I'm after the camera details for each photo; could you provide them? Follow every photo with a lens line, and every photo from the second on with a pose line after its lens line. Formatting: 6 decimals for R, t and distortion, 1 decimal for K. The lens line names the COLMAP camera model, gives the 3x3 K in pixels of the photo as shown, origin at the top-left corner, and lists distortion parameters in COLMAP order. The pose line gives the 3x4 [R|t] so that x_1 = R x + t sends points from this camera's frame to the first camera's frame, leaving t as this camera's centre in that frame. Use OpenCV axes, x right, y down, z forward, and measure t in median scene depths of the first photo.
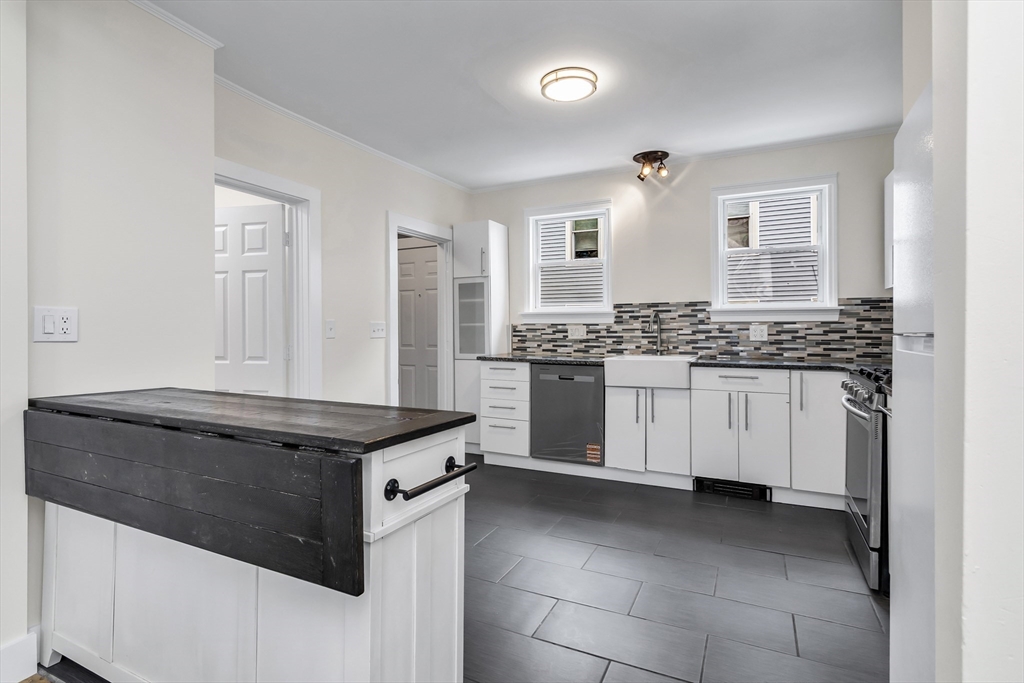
lens RADIAL K [[491.7, 0, 512.4], [0, 491.7, 320.1], [0, 0, 1]] dist [0.002470, -0.003627]
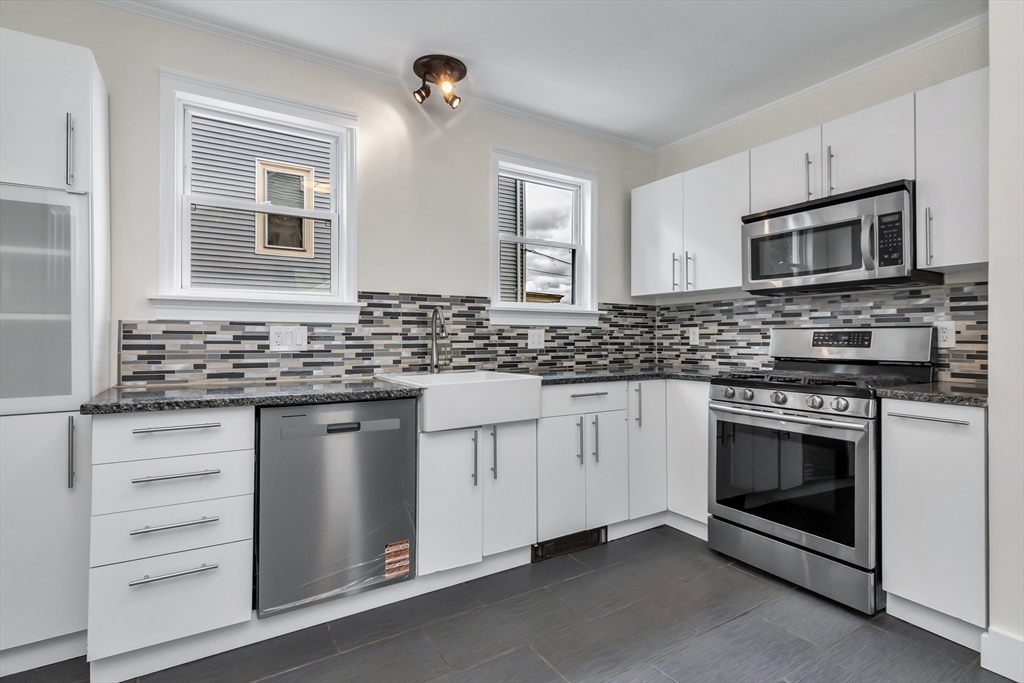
lens RADIAL K [[491.7, 0, 471.5], [0, 491.7, 328.4], [0, 0, 1]] dist [0.002470, -0.003627]
pose [[0.539938, 0.018406, 0.841504, -0.262238], [-0.016670, 0.999799, -0.011172, 0.019673], [-0.841540, -0.007995, 0.540136, 0.658657]]
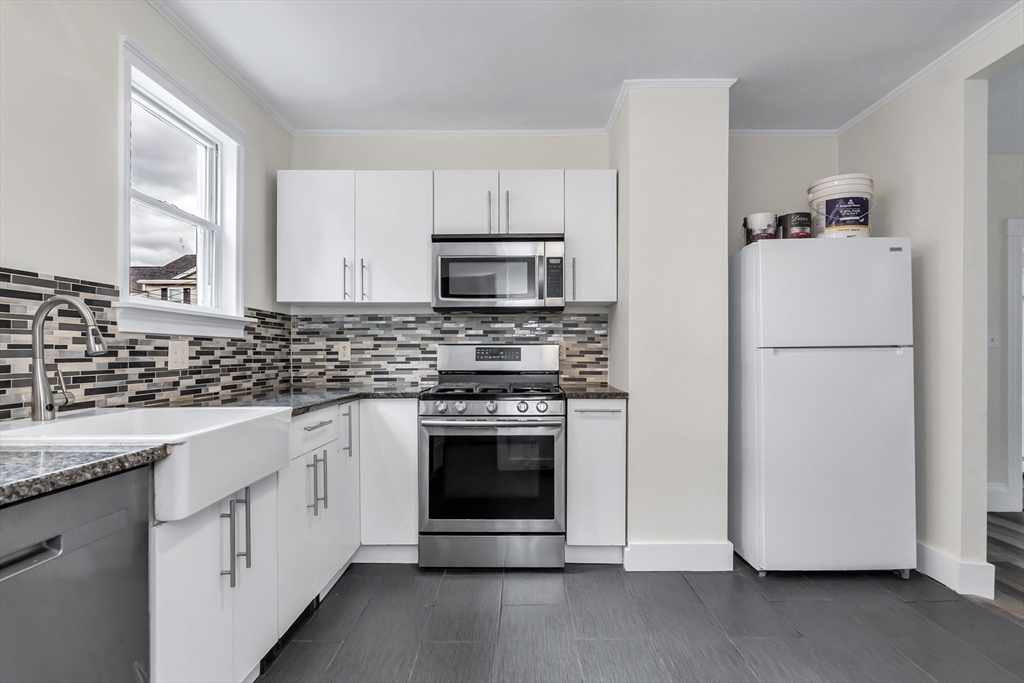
lens RADIAL K [[547.9, 0, 519.8], [0, 547.9, 348.1], [0, 0, 1]] dist [-0.002338, -0.001258]
pose [[-0.463856, 0.011026, 0.885842, -0.231170], [-0.013300, 0.999723, -0.019407, 0.025492], [-0.885811, -0.020783, -0.463581, 0.966366]]
